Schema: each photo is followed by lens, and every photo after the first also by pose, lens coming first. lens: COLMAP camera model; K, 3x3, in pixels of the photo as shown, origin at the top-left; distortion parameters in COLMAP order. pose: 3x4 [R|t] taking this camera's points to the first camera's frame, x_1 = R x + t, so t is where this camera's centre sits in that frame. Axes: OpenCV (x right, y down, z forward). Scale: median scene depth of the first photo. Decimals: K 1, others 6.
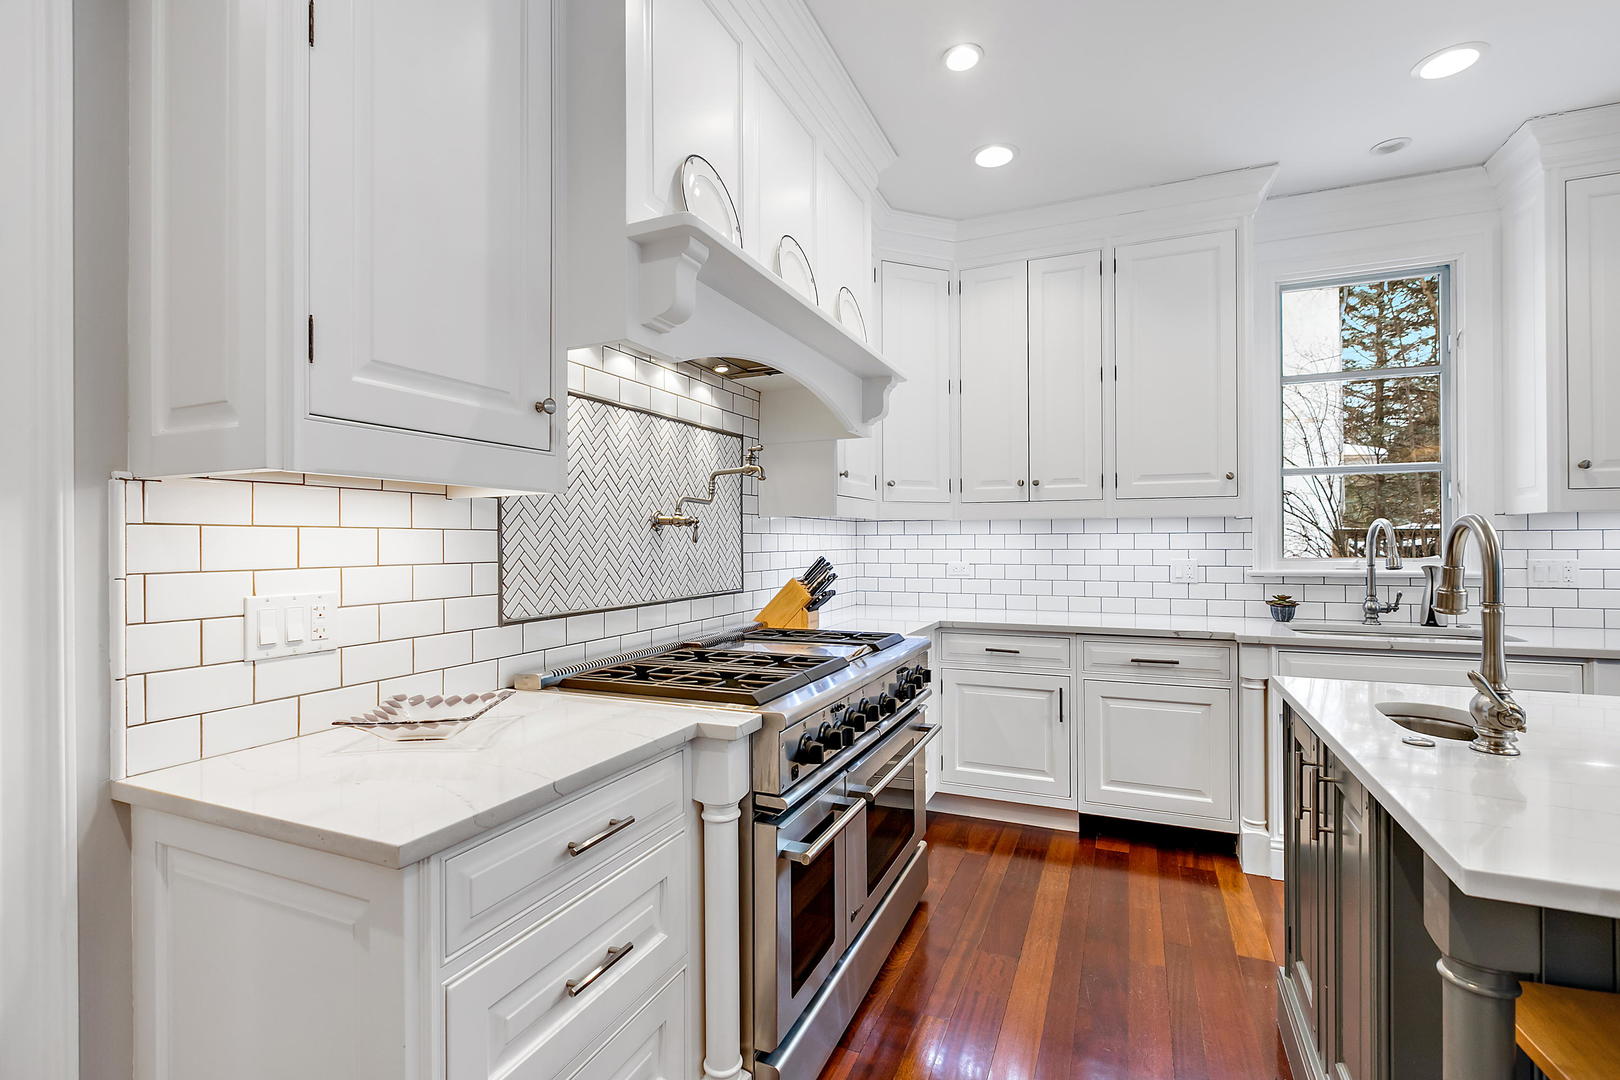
lens RADIAL K [[725.7, 0, 812.5], [0, 725.7, 541.2], [0, 0, 1]] dist [-0.002526, -0.000652]
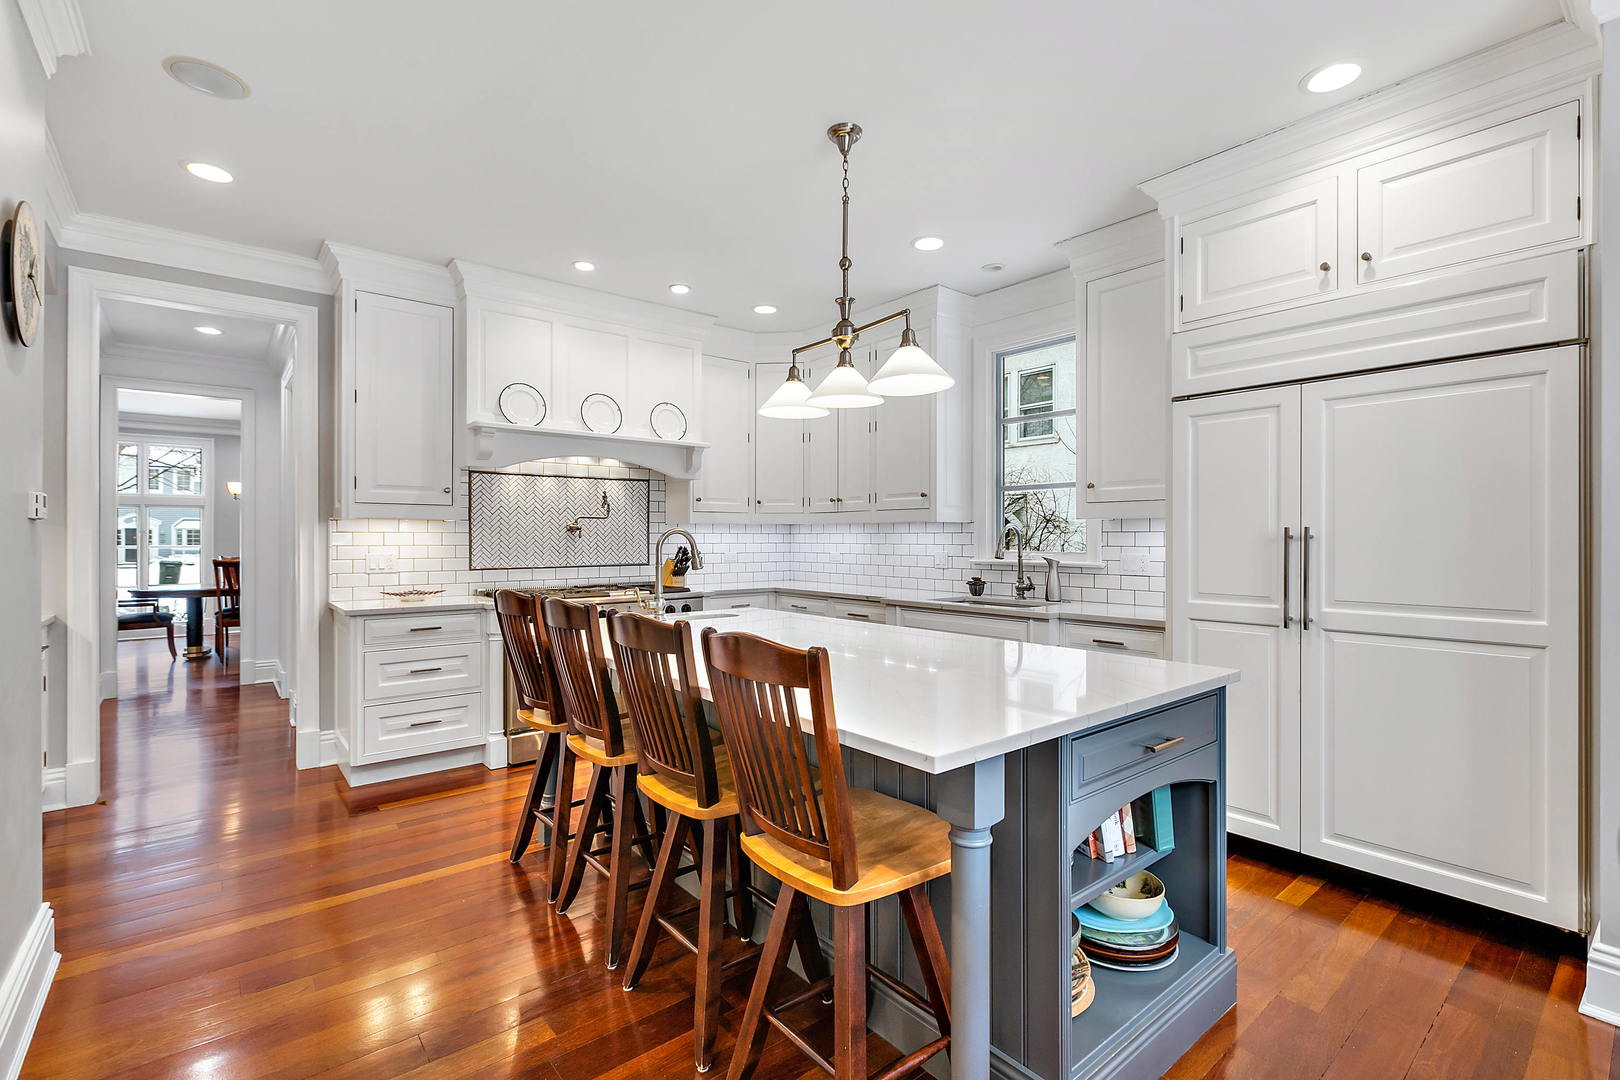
lens RADIAL K [[725.7, 0, 811.8], [0, 725.7, 533.6], [0, 0, 1]] dist [-0.002526, -0.000652]
pose [[0.892102, 0.001699, -0.451832, 1.111347], [-0.003744, 0.999986, -0.003631, -0.004740], [0.451819, 0.004930, 0.892096, -0.454076]]
